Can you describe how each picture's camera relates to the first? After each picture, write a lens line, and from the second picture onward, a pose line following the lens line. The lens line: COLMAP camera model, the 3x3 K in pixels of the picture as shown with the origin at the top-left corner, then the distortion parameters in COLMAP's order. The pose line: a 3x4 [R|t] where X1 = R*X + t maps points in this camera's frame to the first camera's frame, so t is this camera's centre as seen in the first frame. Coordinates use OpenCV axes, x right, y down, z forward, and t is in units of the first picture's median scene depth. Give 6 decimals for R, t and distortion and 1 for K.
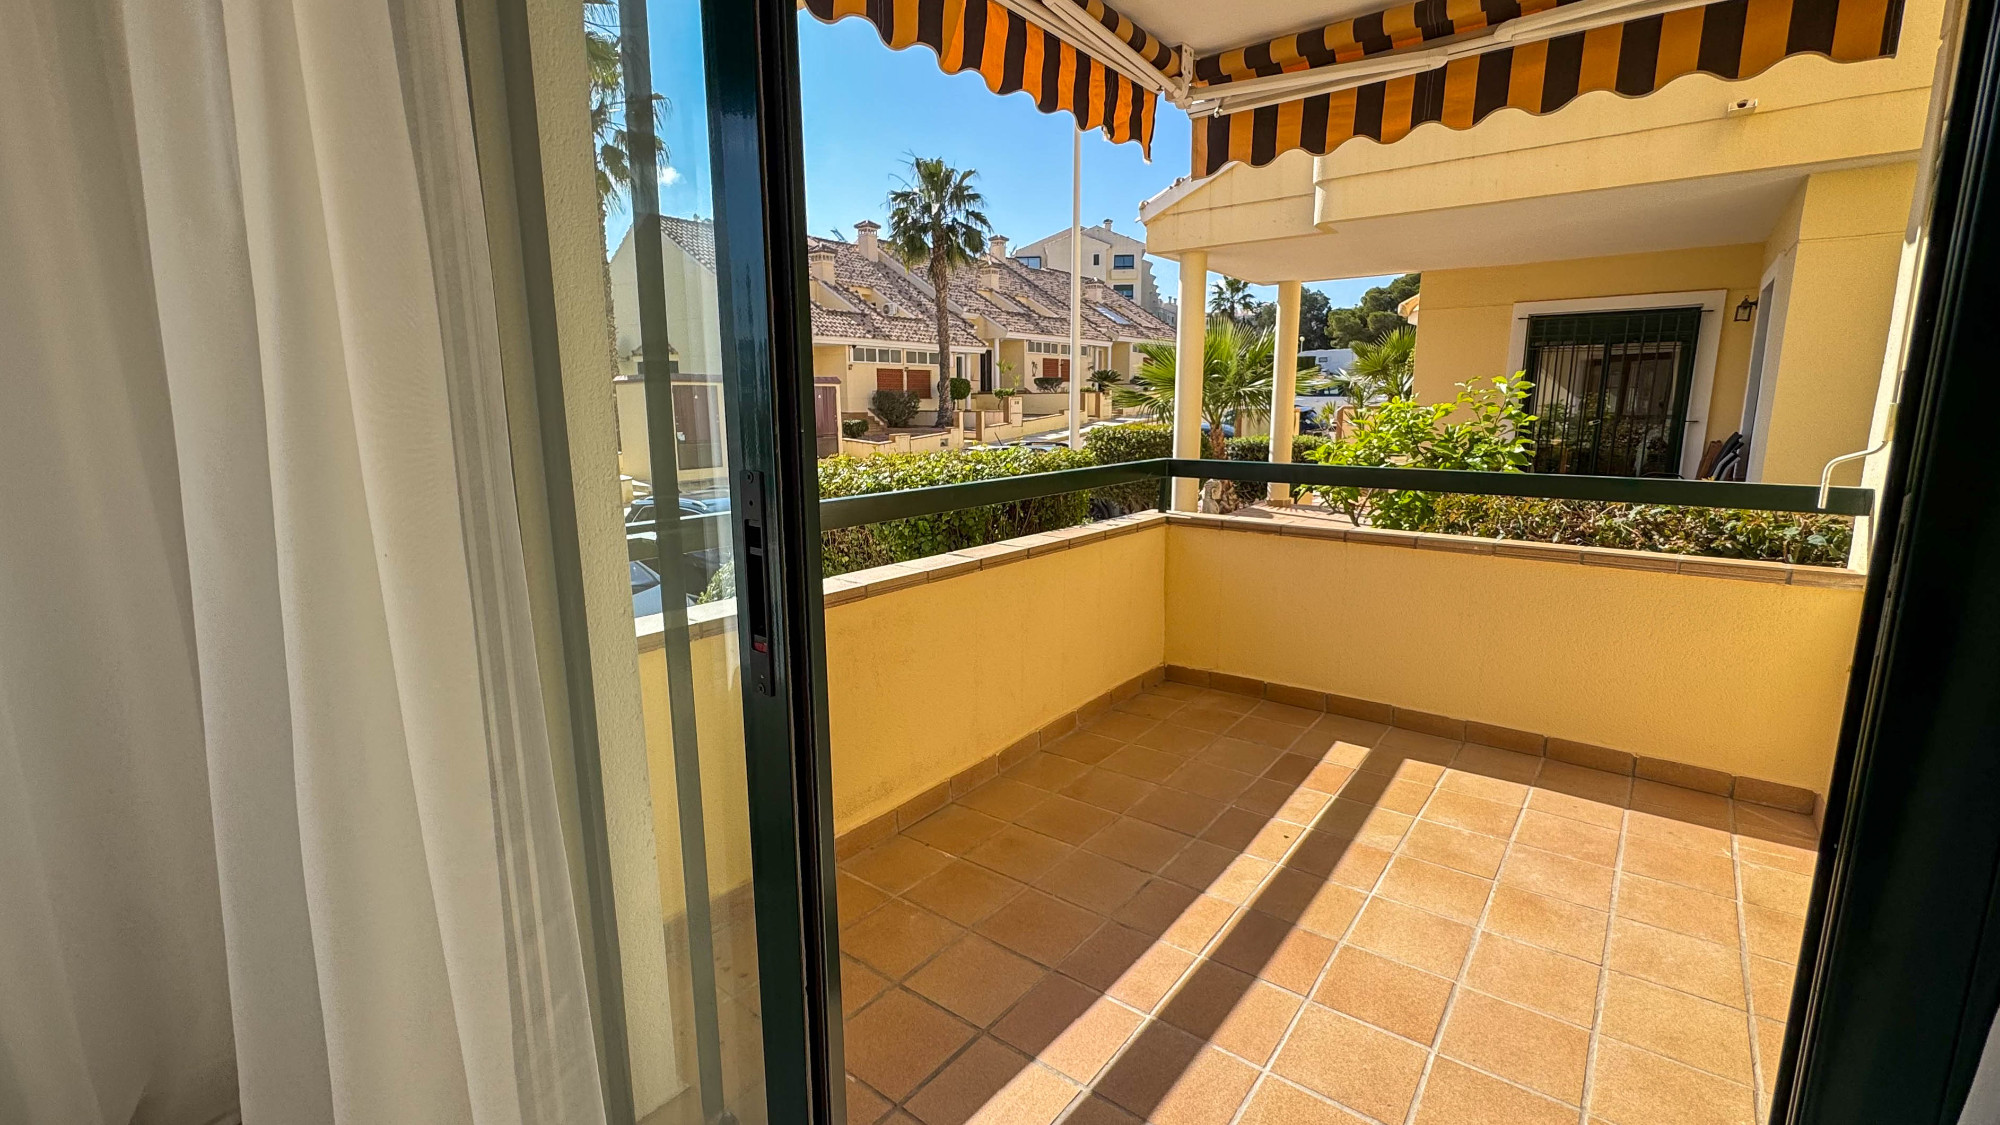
lens RADIAL K [[828.2, 0, 1002.3], [0, 828.2, 560.4], [0, 0, 1]] dist [0.000639, 0.000315]
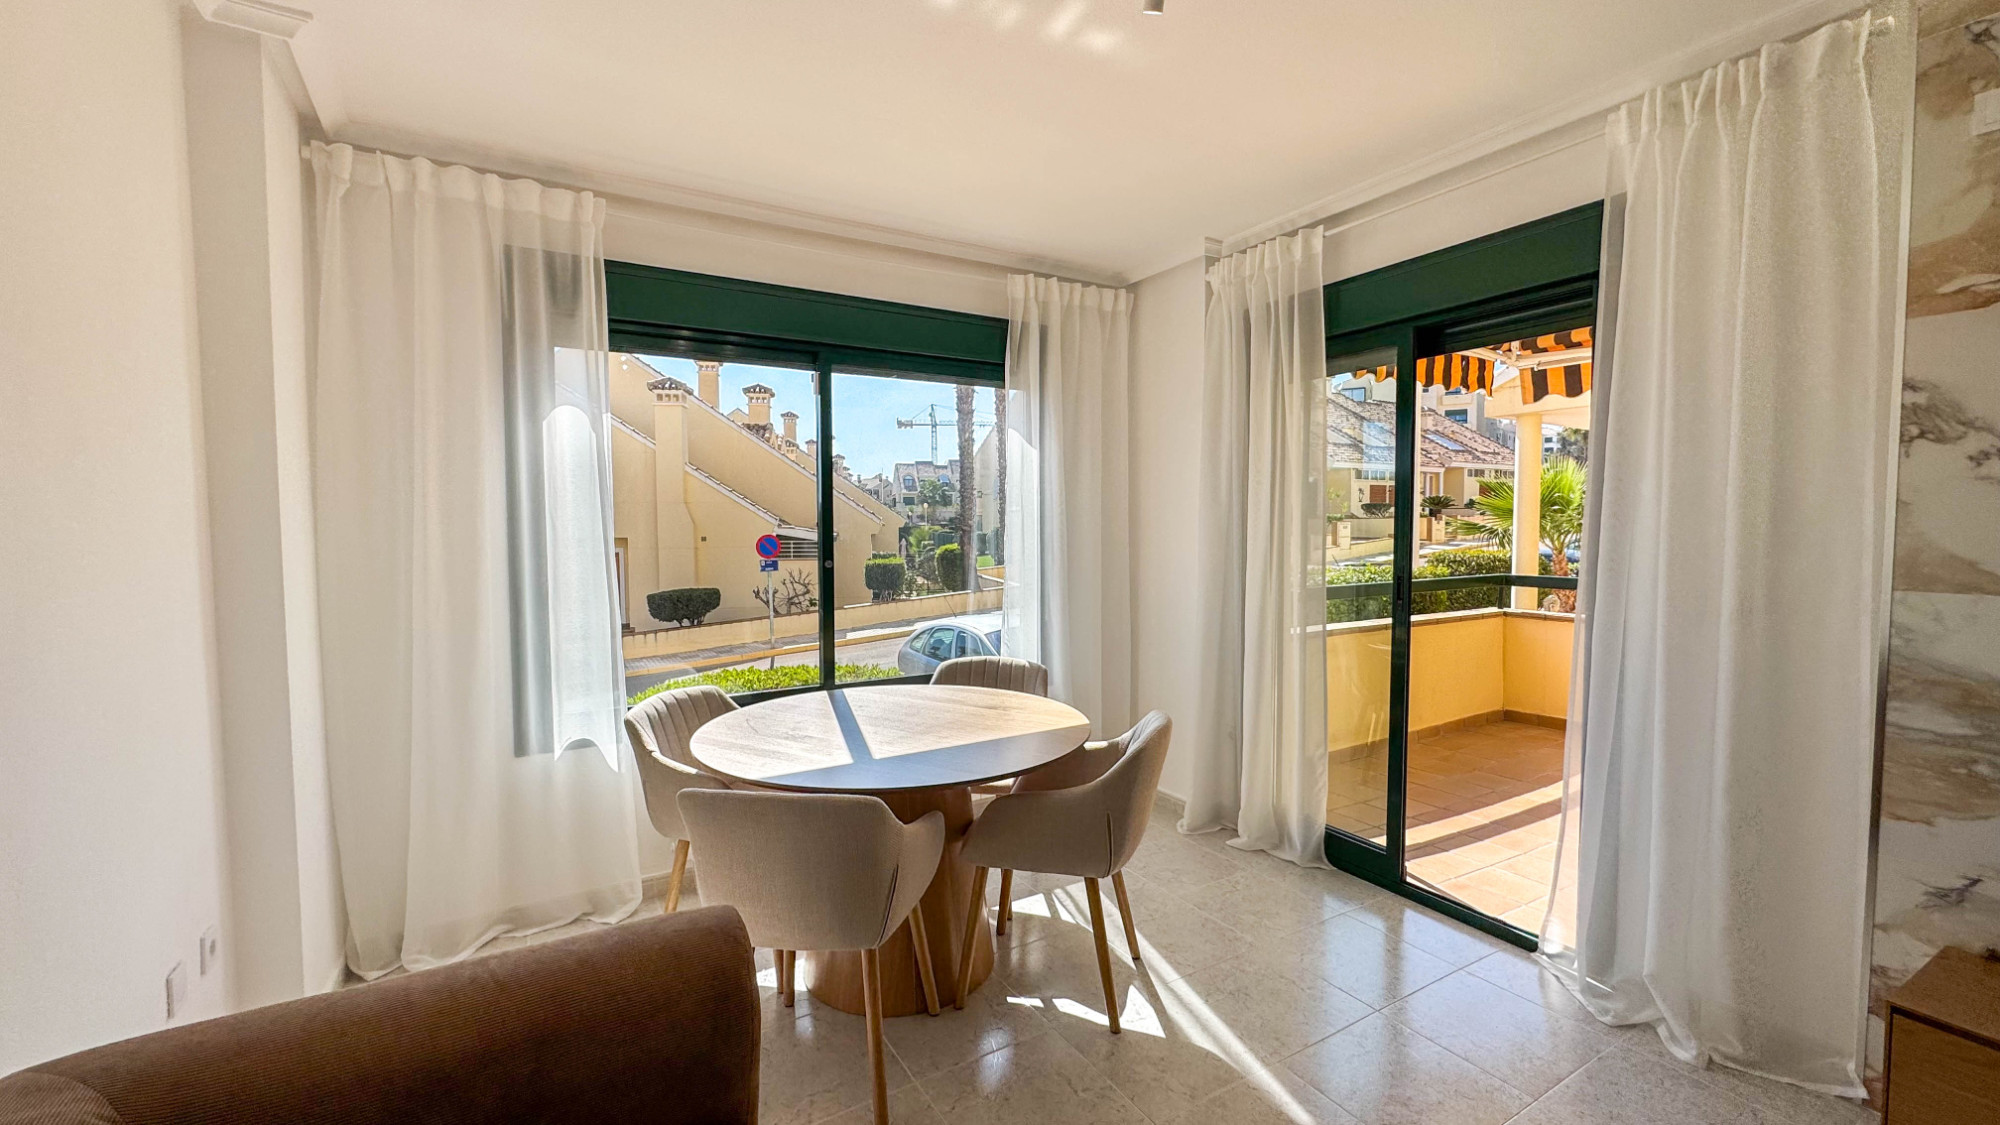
lens RADIAL K [[804.6, 0, 1000.0], [0, 804.6, 562.5], [0, 0, 1]] dist [0.000116, 0.000076]
pose [[0.932225, 0.019424, -0.361356, -0.020685], [-0.069586, 0.989545, -0.126327, 0.016989], [0.355125, 0.142910, 0.923831, -0.110107]]
